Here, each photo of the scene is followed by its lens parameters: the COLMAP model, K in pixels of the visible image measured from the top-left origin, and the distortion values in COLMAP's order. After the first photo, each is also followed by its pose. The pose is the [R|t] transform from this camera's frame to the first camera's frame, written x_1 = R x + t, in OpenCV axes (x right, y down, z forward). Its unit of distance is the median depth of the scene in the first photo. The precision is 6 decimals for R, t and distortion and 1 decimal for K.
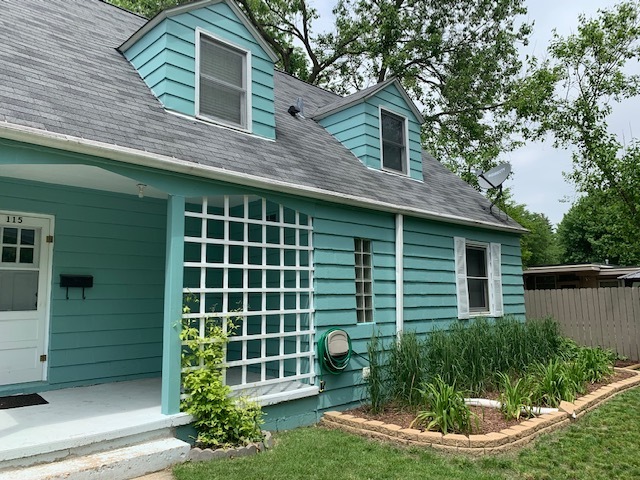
lens RADIAL K [[488.8, 0, 320.2], [0, 488.8, 234.9], [0, 0, 1]] dist [0.045495, -0.011732]
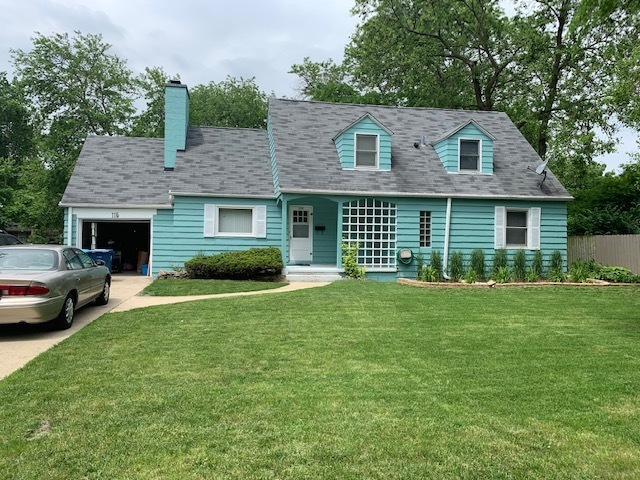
lens RADIAL K [[488.8, 0, 320.4], [0, 488.8, 241.6], [0, 0, 1]] dist [0.045495, -0.011732]
pose [[0.826832, 0.026128, -0.561842, 1.120798], [0.048153, 0.991965, 0.116994, -0.164263], [0.560384, -0.123789, 0.818930, -1.358976]]
